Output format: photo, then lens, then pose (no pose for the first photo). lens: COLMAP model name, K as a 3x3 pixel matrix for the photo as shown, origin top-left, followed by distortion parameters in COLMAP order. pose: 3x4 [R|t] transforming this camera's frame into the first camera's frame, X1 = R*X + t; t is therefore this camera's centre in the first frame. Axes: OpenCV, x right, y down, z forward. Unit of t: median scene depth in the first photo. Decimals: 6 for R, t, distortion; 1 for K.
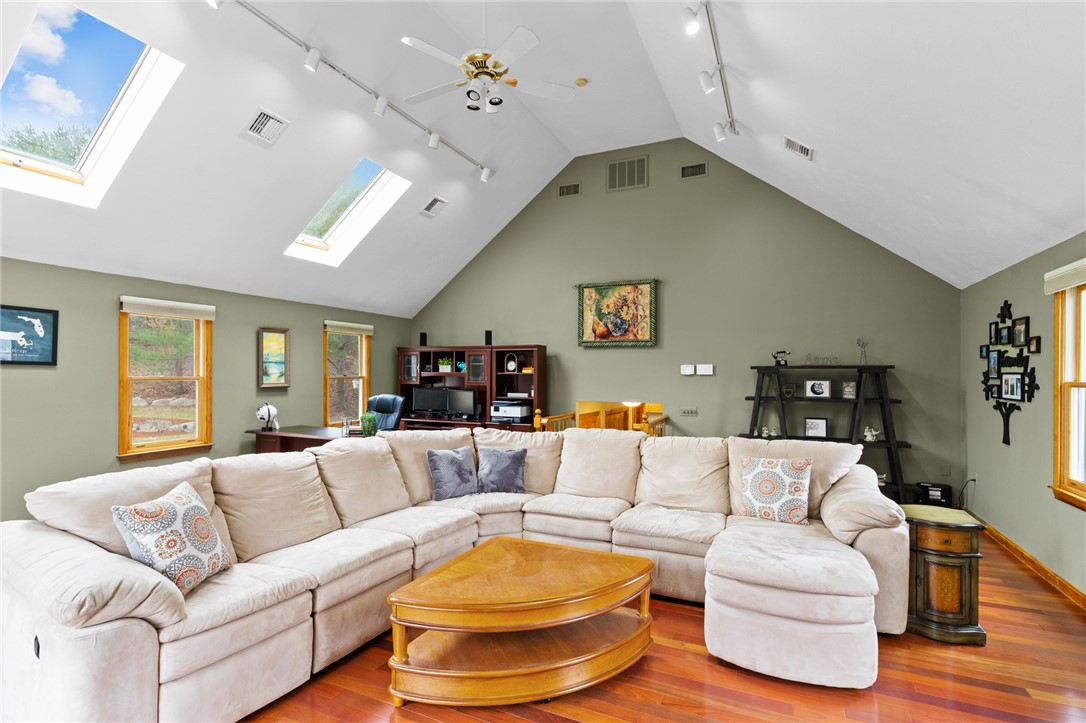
lens RADIAL K [[517.0, 0, 546.0], [0, 517.0, 381.7], [0, 0, 1]] dist [0.004462, 0.002469]
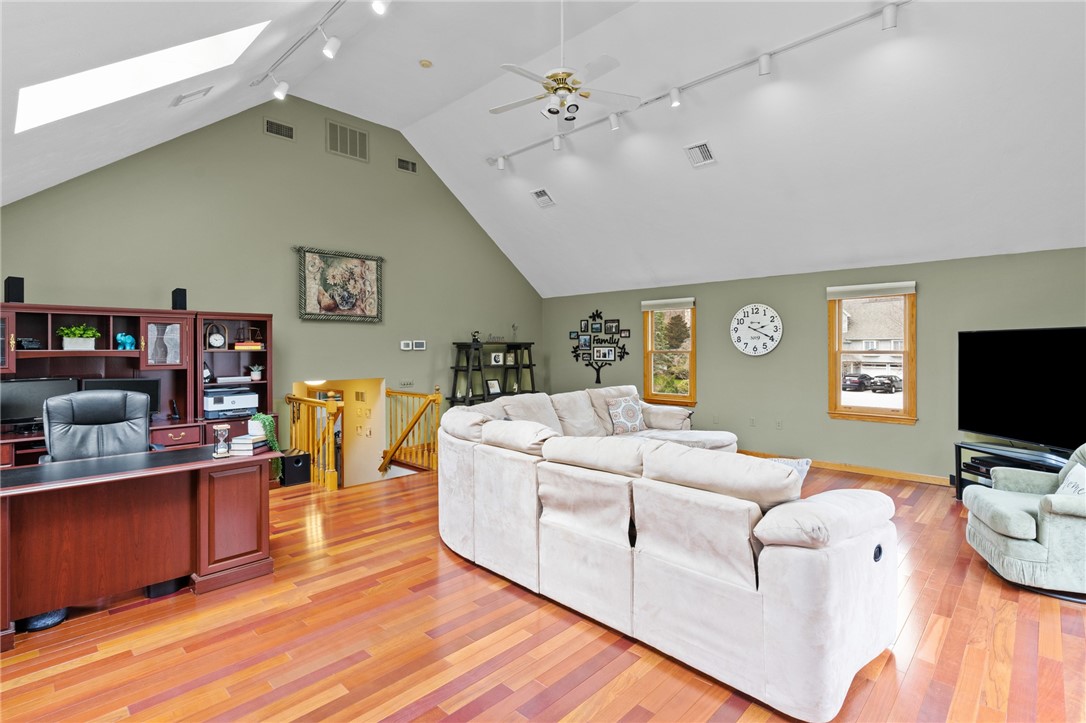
lens RADIAL K [[532.2, 0, 541.3], [0, 532.2, 356.9], [0, 0, 1]] dist [0.005372, 0.000327]
pose [[0.329583, -0.024931, 0.943797, -0.668163], [0.018359, 0.999632, 0.019994, -0.014894], [-0.943948, 0.010738, 0.329919, 0.337628]]
